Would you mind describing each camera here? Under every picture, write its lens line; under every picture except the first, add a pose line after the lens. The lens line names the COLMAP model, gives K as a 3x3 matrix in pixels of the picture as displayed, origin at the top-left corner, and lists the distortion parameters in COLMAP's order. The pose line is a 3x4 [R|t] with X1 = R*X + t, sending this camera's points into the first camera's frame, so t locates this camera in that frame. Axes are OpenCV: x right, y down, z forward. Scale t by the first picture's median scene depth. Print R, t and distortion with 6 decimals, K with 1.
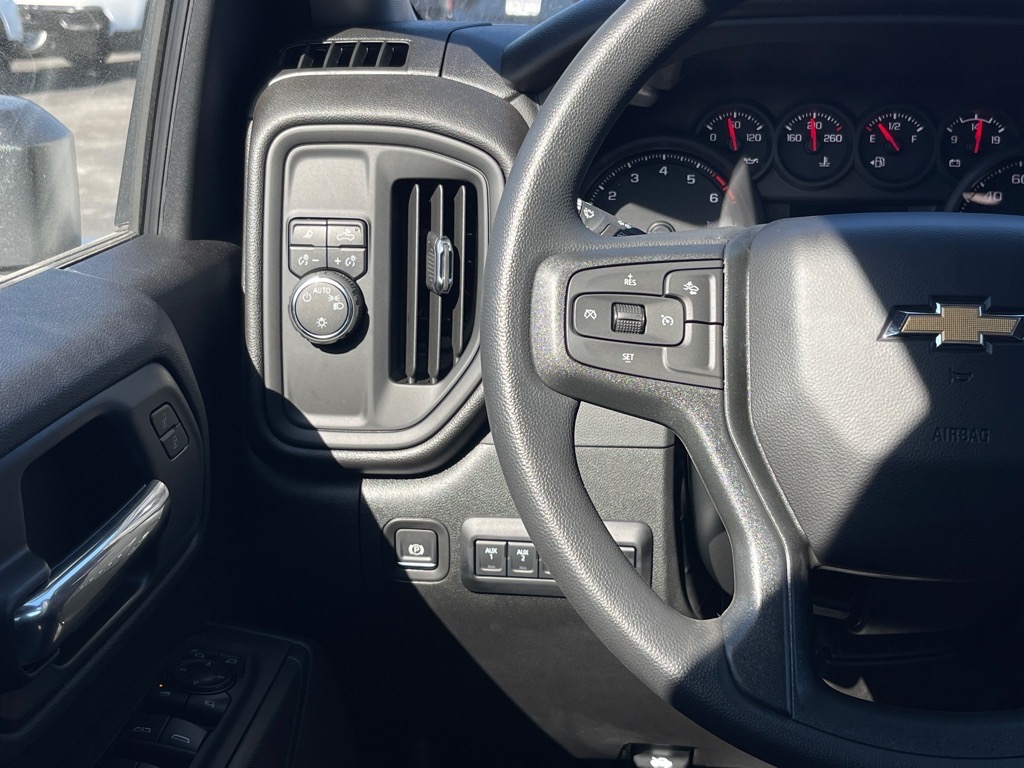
lens RADIAL K [[1376.7, 0, 503.9], [0, 1376.7, 383.0], [0, 0, 1]] dist [0.089824, 0.000000]
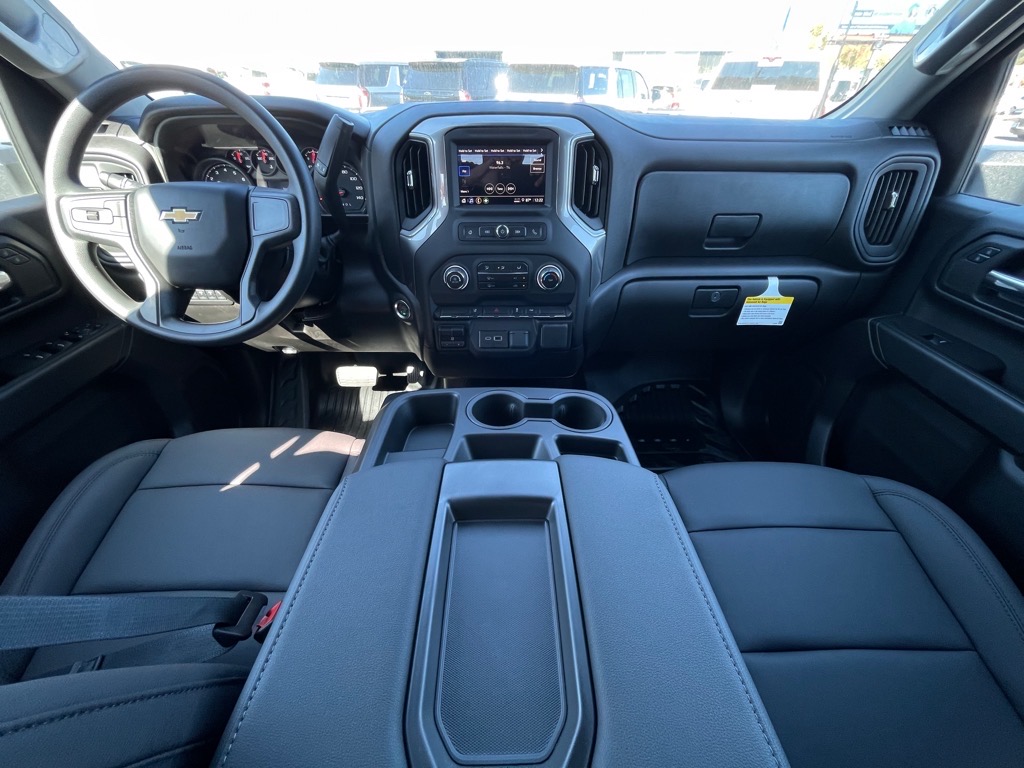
lens RADIAL K [[427.0, 0, 503.6], [0, 427.0, 389.5], [0, 0, 1]] dist [0.017917, -0.000557]
pose [[0.995342, -0.058886, 0.076336, 0.720645], [0.032278, 0.949638, 0.311681, 0.042714], [-0.090845, -0.307765, 0.947116, -0.186582]]
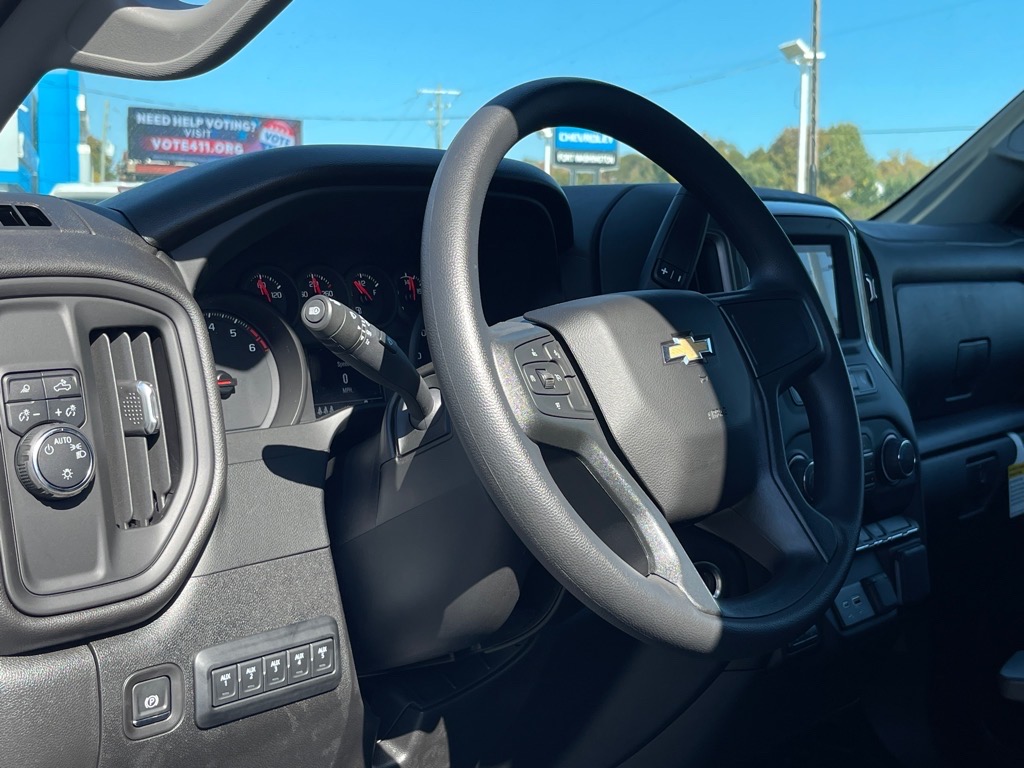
lens RADIAL K [[1345.0, 0, 519.1], [0, 1345.0, 378.0], [0, 0, 1]] dist [-0.002678, 0.000000]
pose [[0.594943, -0.074300, 0.800326, -0.677765], [0.248372, 0.963981, -0.095140, 0.057844], [-0.764431, 0.255381, 0.591968, 0.189200]]
